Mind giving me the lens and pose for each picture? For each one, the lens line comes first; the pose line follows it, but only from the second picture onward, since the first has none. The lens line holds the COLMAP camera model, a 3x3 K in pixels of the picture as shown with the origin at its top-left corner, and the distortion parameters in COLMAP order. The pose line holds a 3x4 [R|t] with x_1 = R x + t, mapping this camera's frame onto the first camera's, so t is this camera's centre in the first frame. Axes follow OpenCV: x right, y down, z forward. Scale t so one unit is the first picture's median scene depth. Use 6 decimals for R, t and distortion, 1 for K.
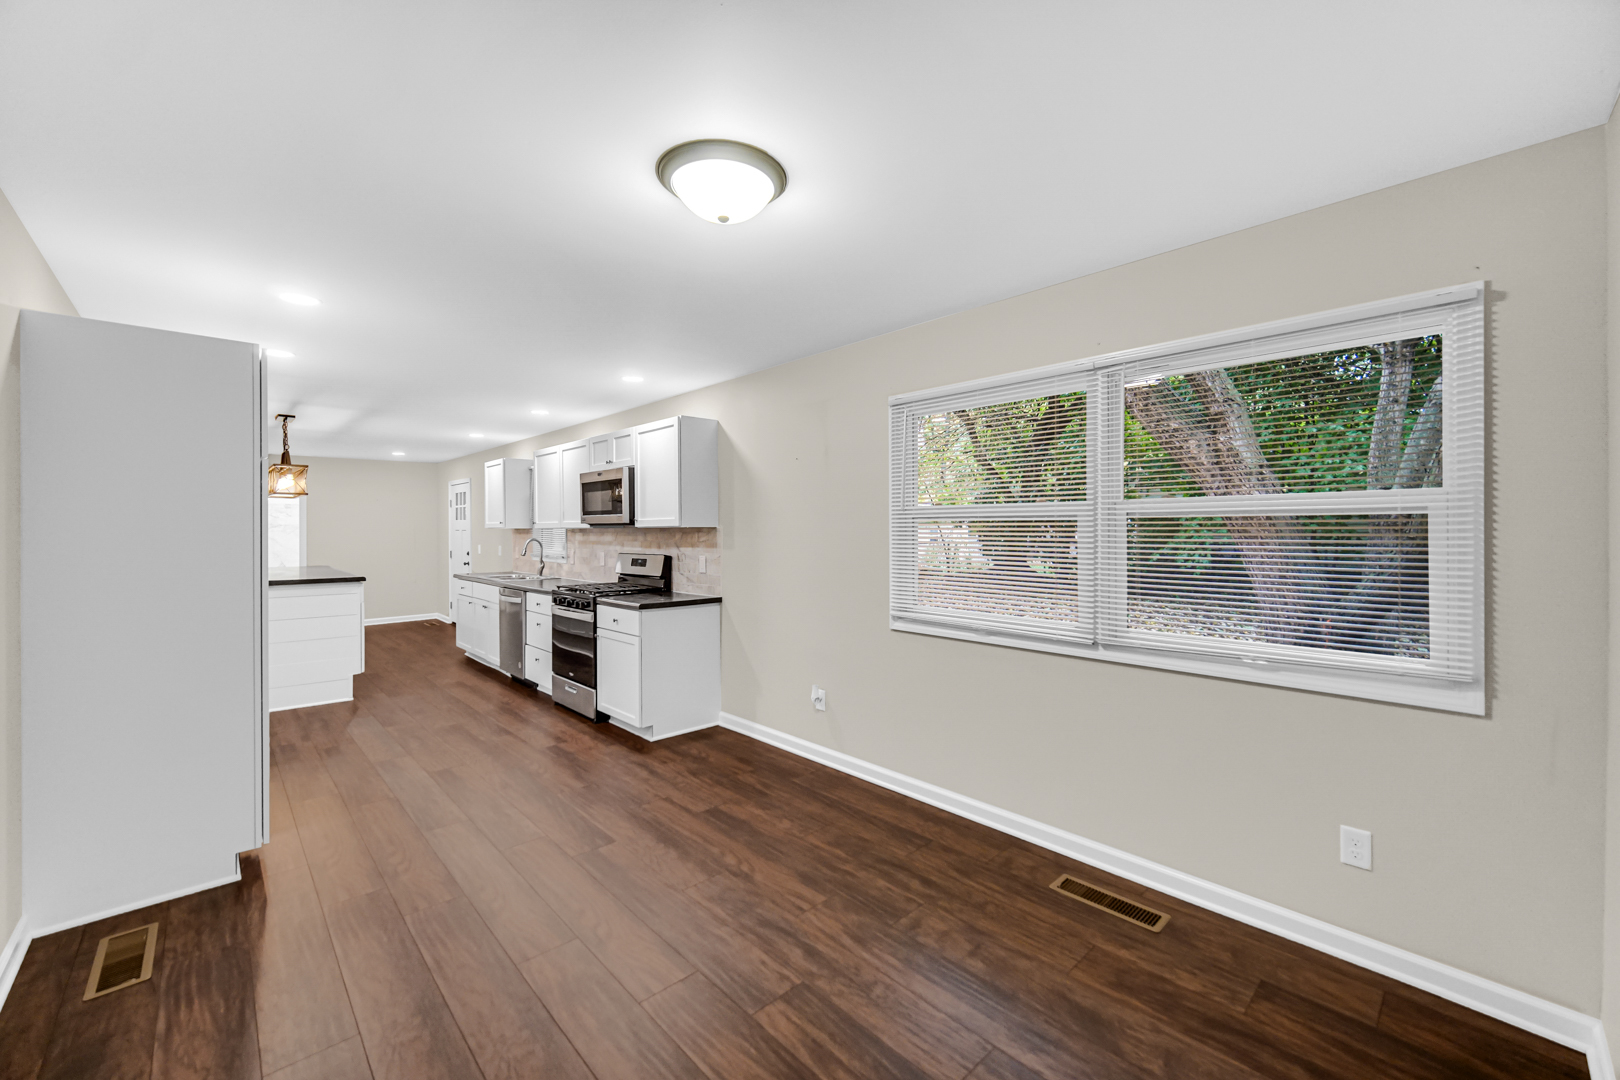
lens RADIAL K [[645.4, 0, 810.1], [0, 645.4, 534.5], [0, 0, 1]] dist [0.000118, -0.001023]
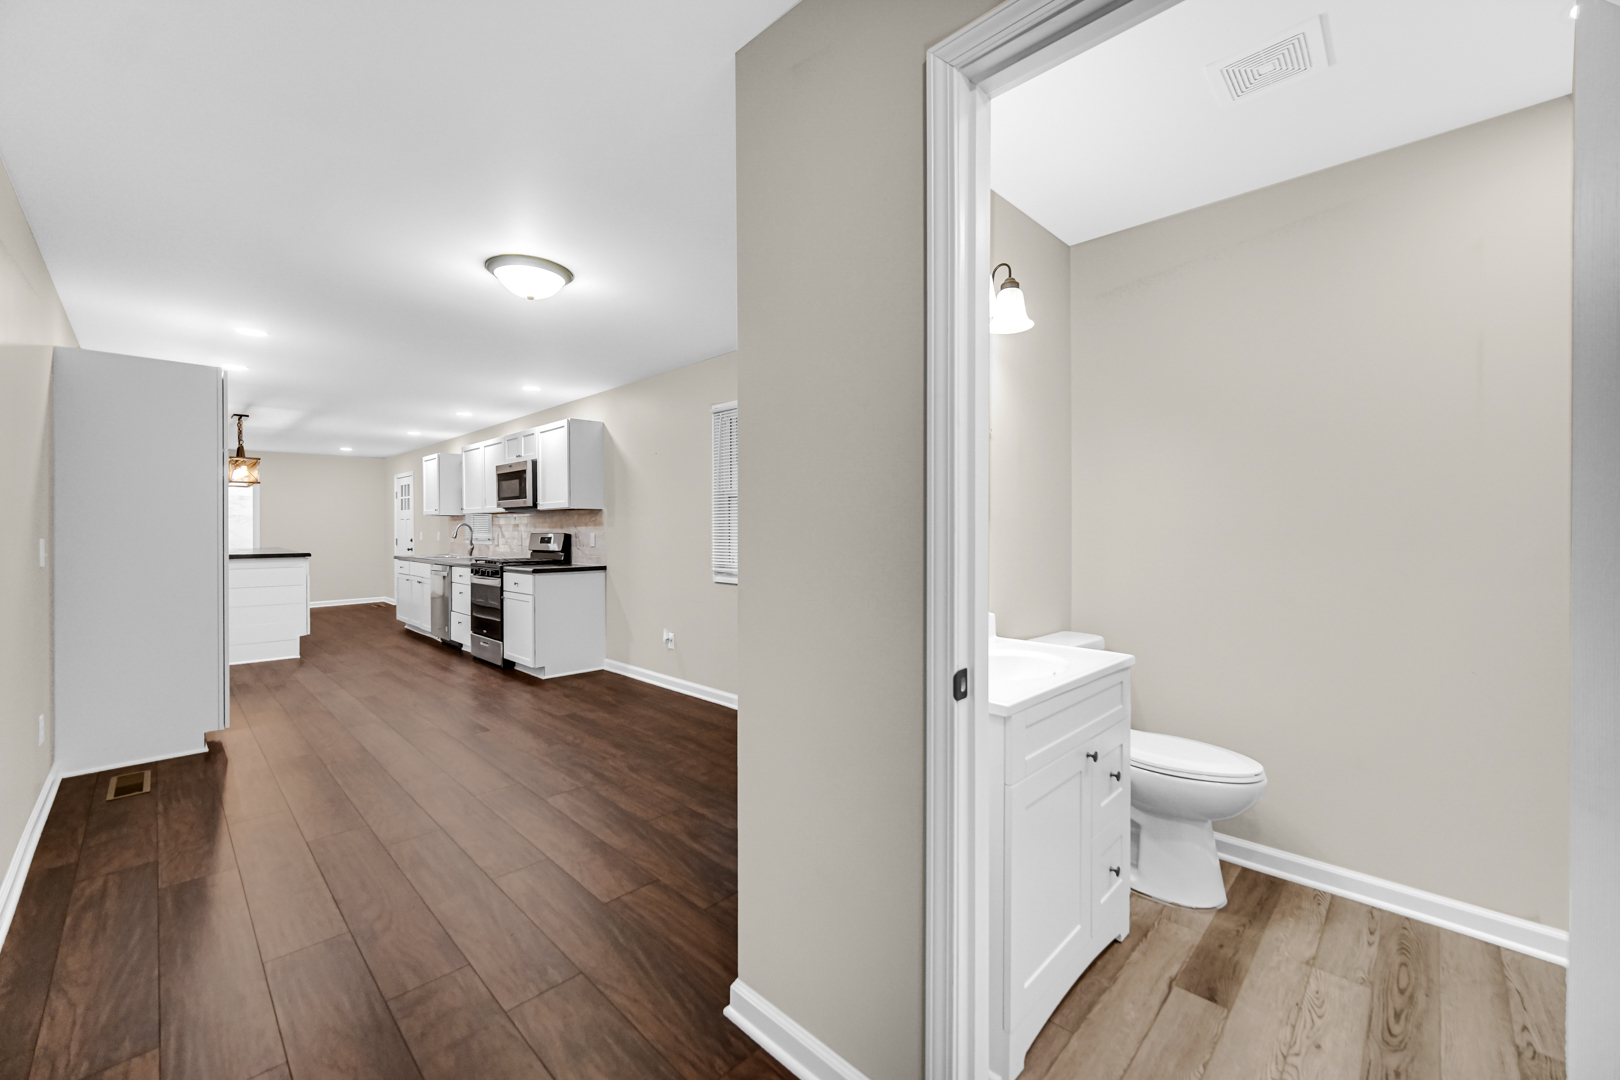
lens RADIAL K [[645.4, 0, 809.5], [0, 645.4, 532.8], [0, 0, 1]] dist [0.000118, -0.001023]
pose [[0.999175, -0.002048, 0.040563, 0.223852], [0.002027, 0.999998, 0.000556, 0.038182], [-0.040564, -0.000474, 0.999177, -0.277062]]
